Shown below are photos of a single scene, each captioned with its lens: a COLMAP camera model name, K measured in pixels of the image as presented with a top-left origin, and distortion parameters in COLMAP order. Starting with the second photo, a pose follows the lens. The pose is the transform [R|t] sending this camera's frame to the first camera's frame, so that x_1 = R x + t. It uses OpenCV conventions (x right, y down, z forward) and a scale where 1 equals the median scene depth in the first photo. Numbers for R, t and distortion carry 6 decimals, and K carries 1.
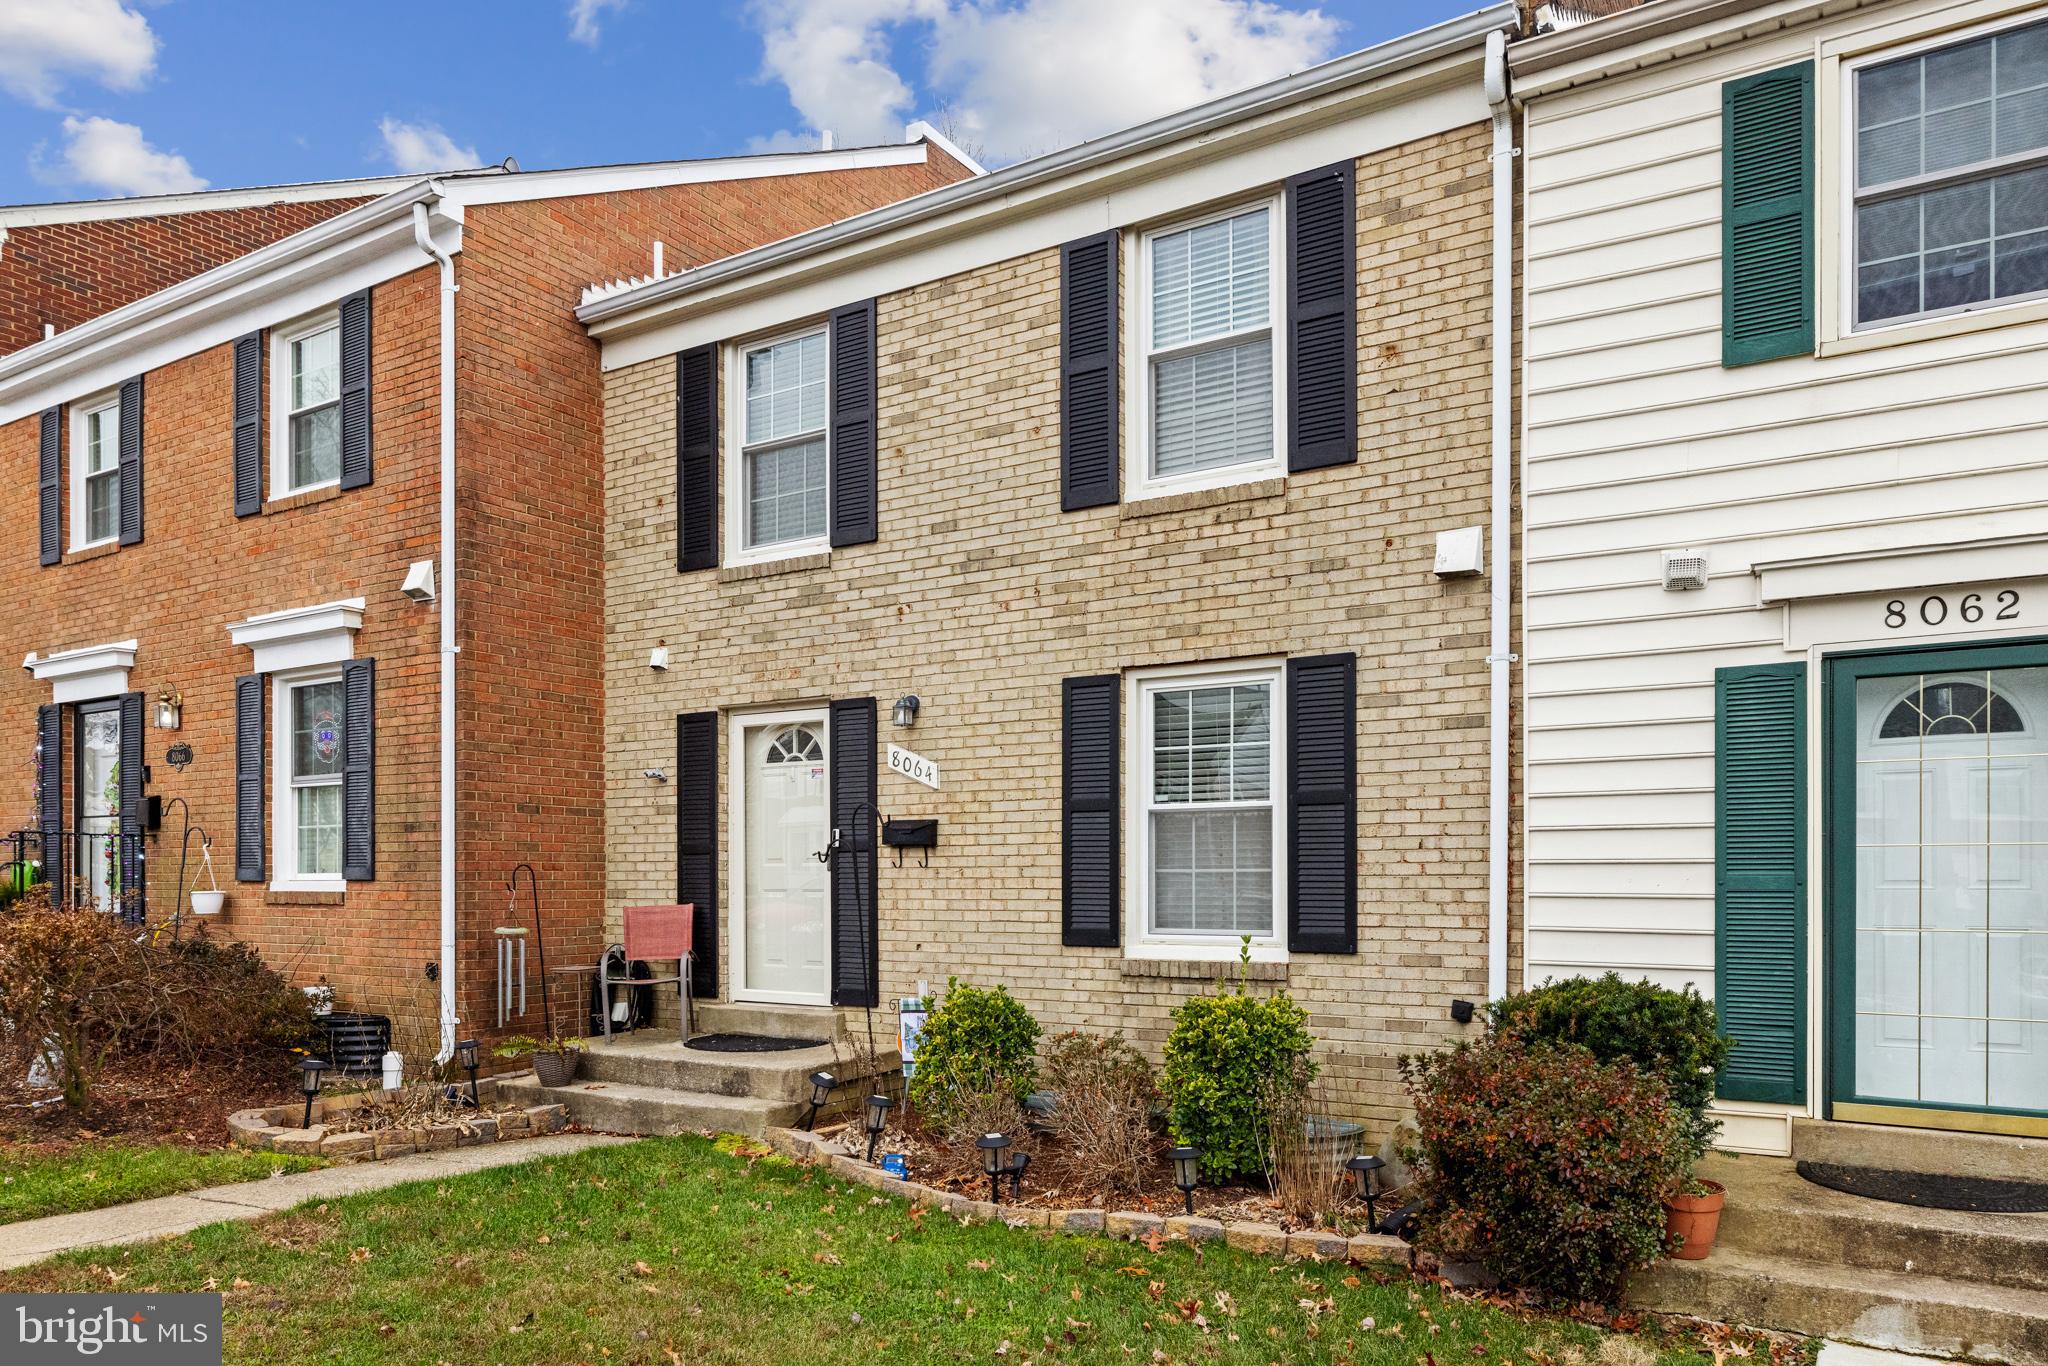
lens RADIAL K [[1406.7, 0, 1029.1], [0, 1406.7, 837.9], [0, 0, 1]] dist [0.010441, -0.003699]
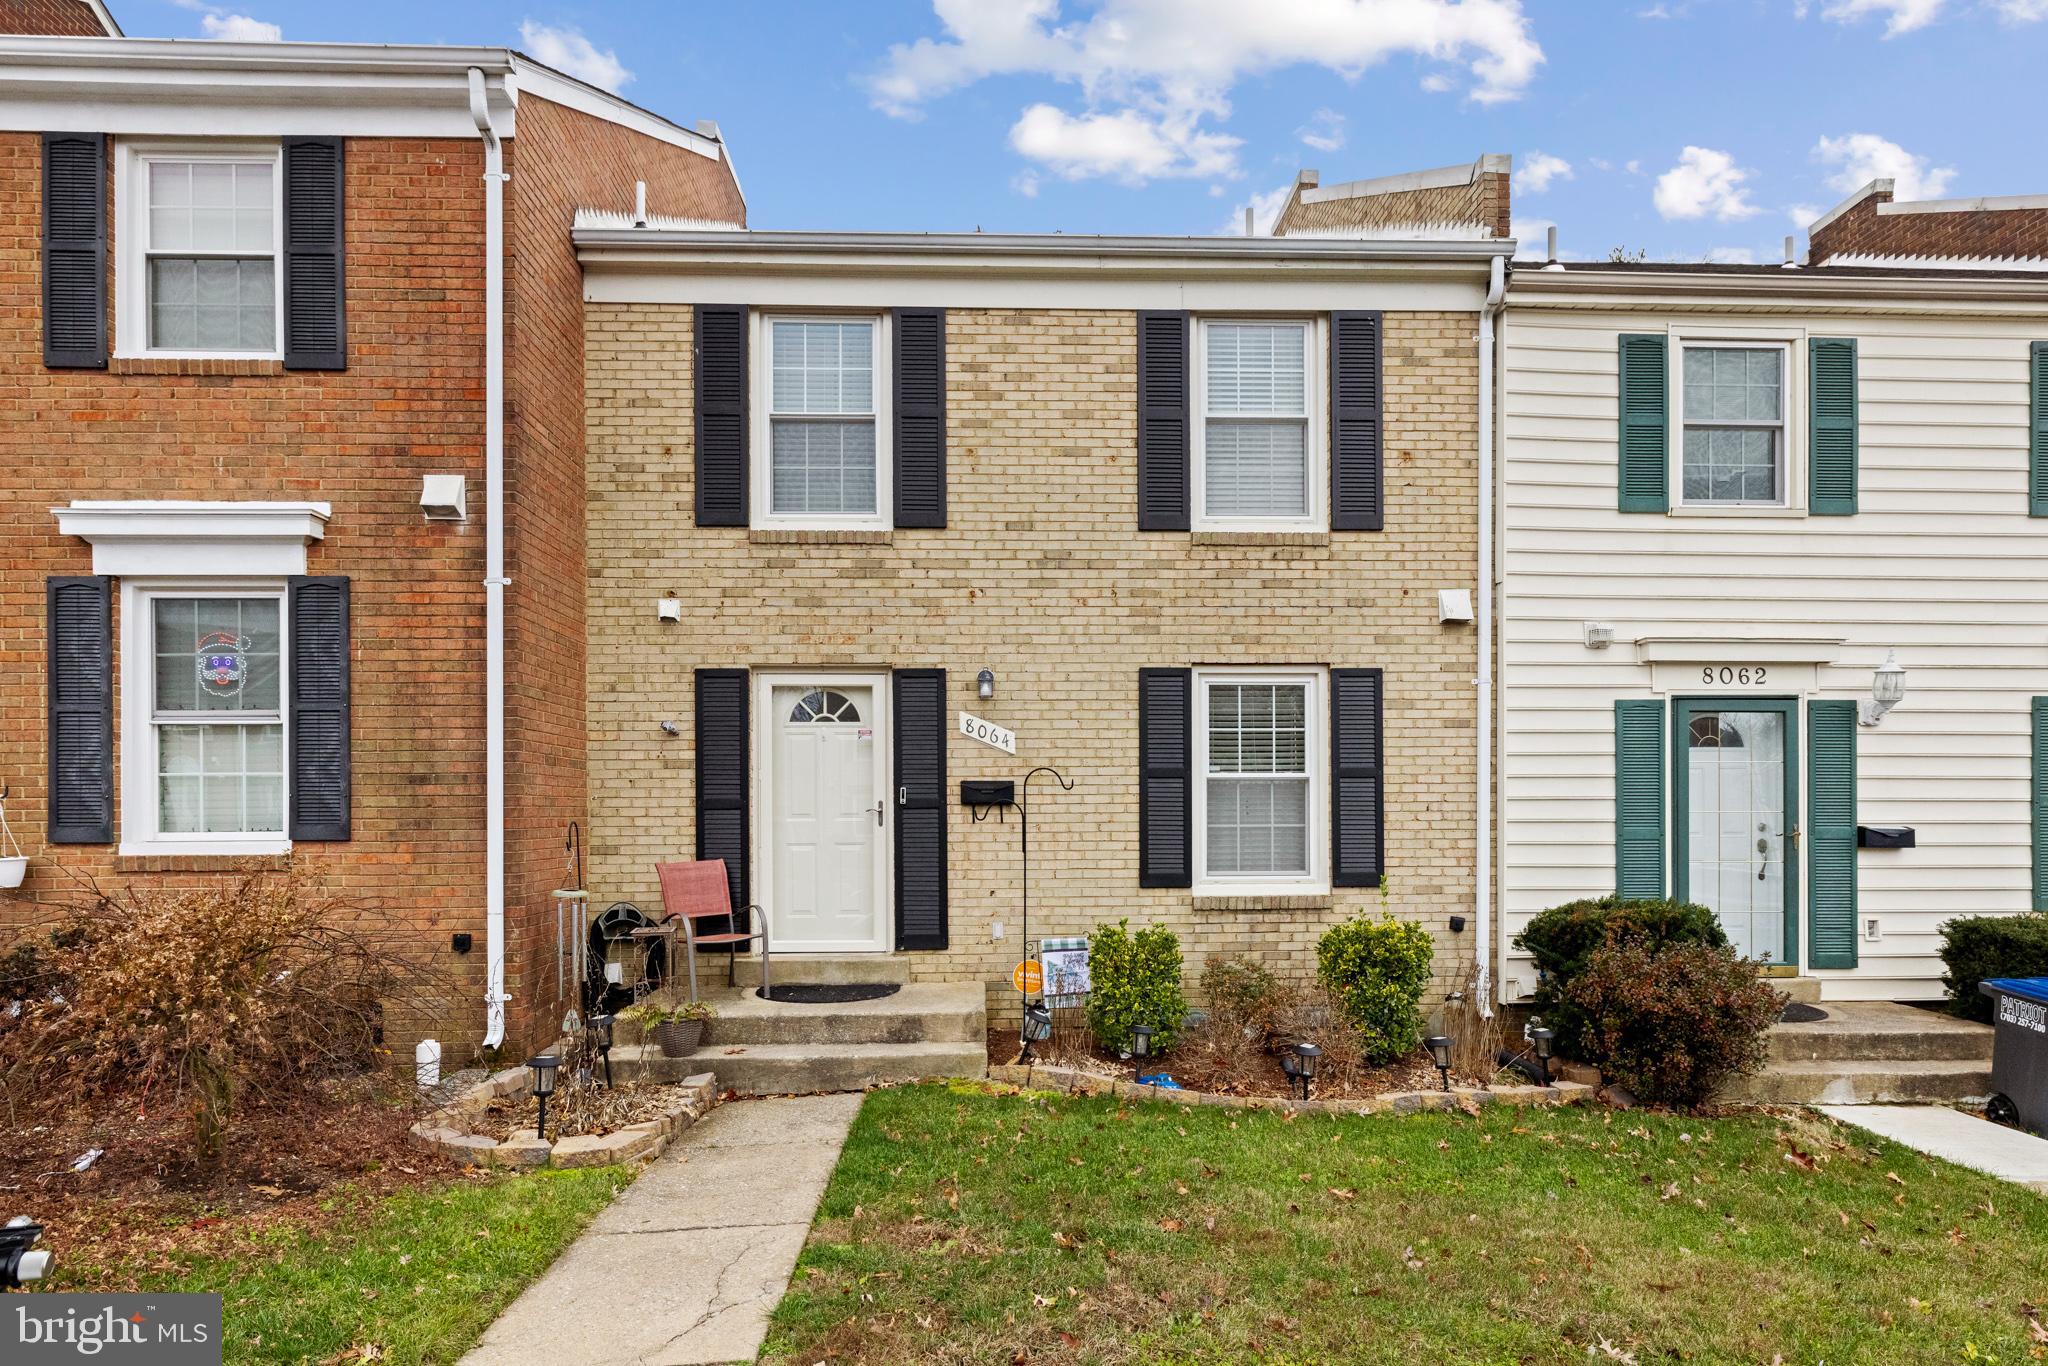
lens RADIAL K [[1126.0, 0, 1045.0], [0, 1126.0, 785.2], [0, 0, 1]] dist [-0.001911, 0.001679]
pose [[0.824726, 0.011630, 0.565413, -0.594943], [-0.015331, 0.999881, 0.001795, -0.012539], [-0.565324, -0.010148, 0.824806, 0.245163]]
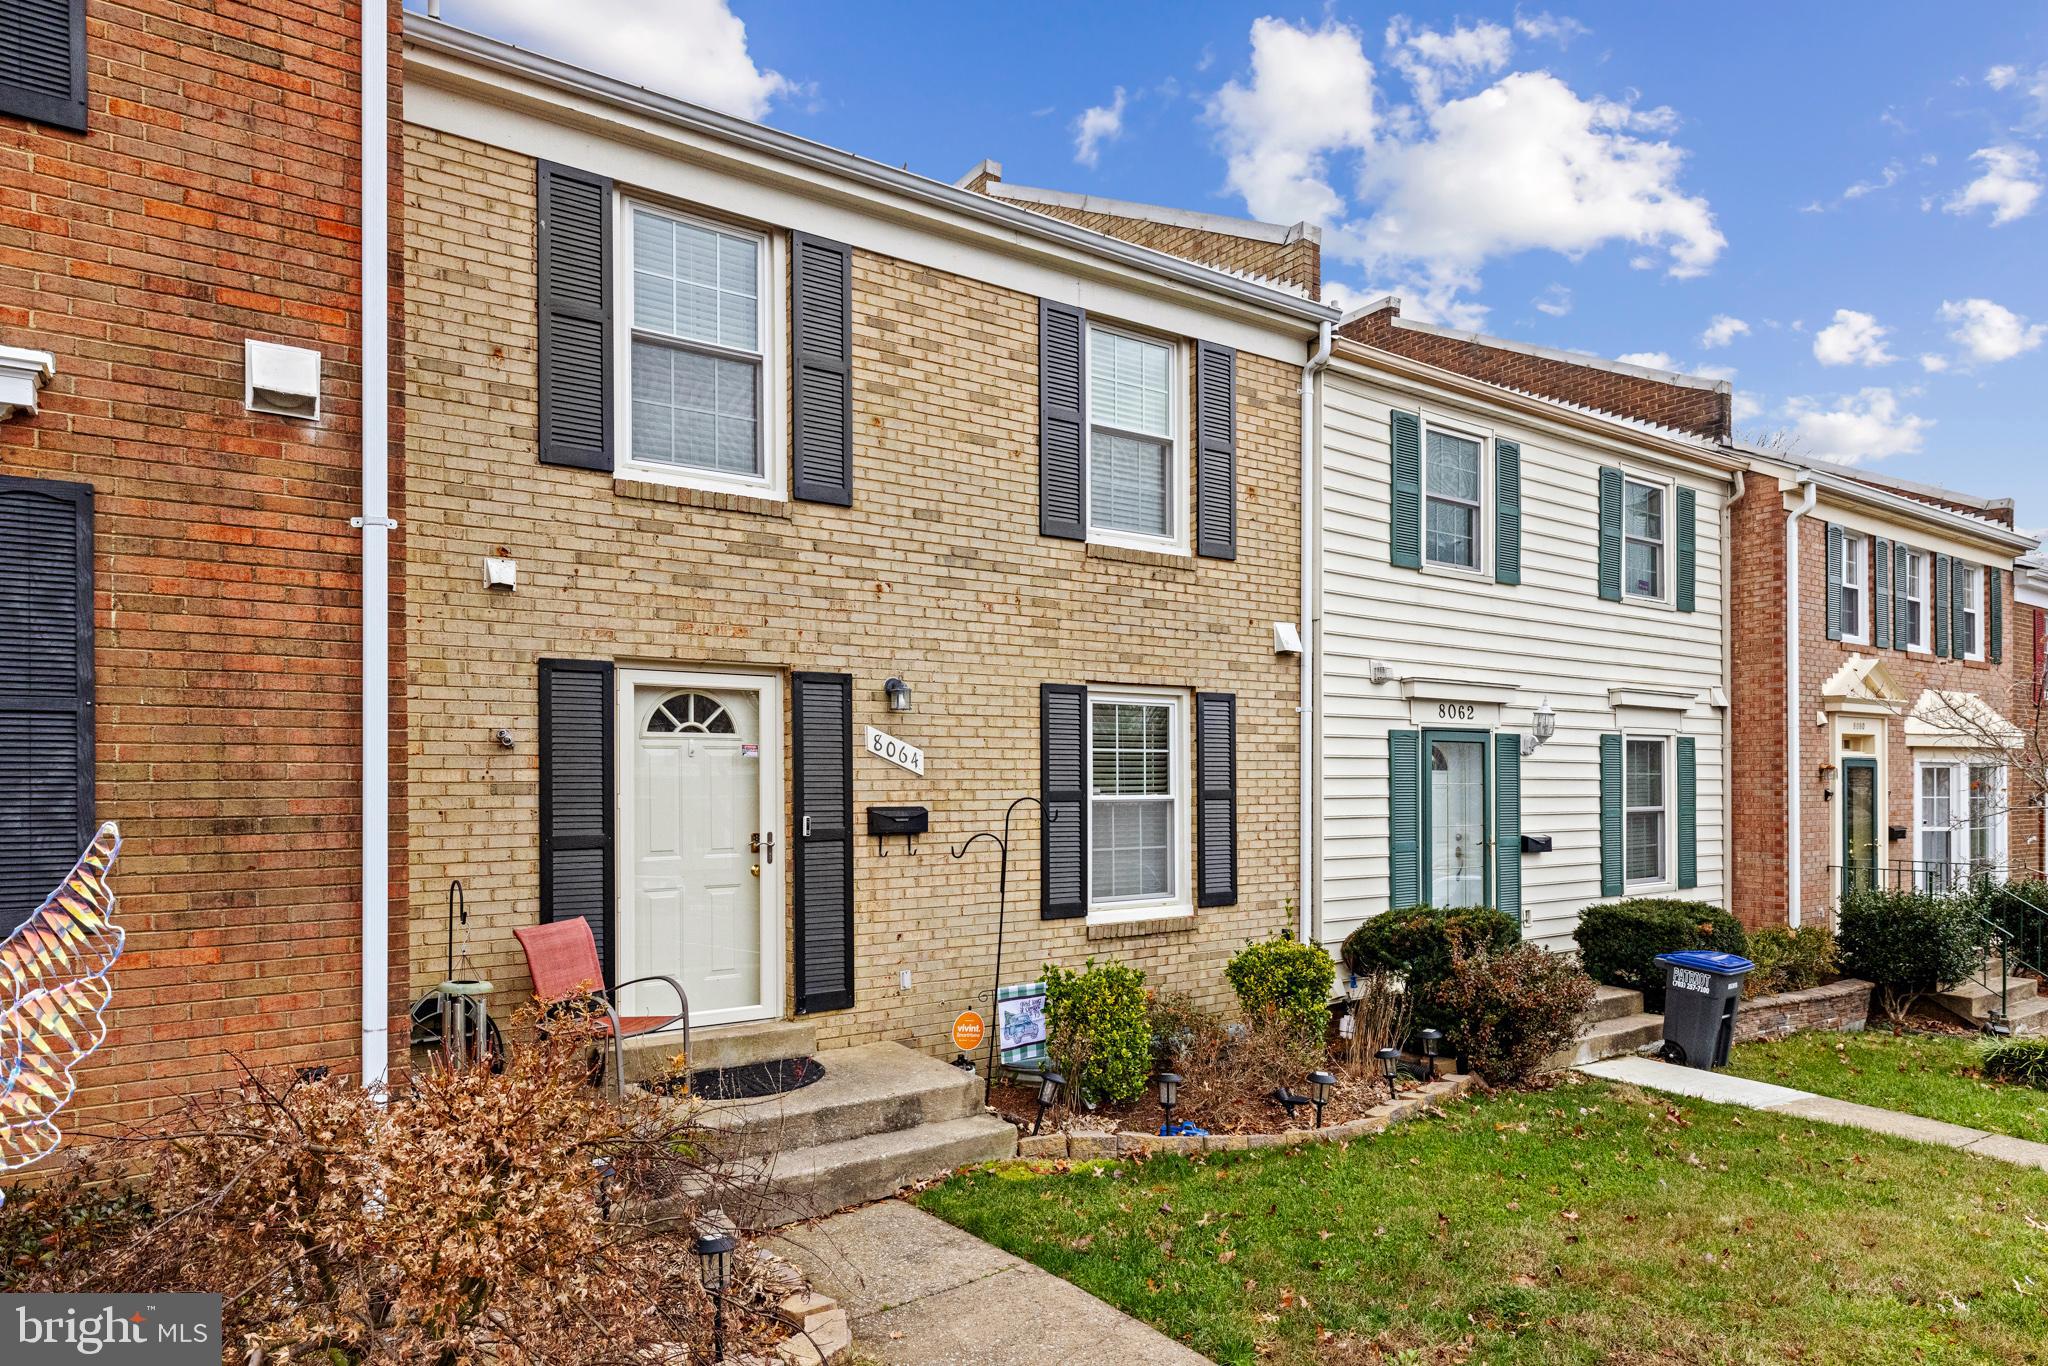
lens RADIAL K [[1181.2, 0, 1047.3], [0, 1181.2, 762.9], [0, 0, 1]] dist [0.003034, -0.001021]
pose [[0.399830, 0.019639, 0.916379, -0.845523], [-0.023071, 0.999669, -0.011358, -0.038916], [-0.916299, -0.016600, 0.400151, 0.619161]]
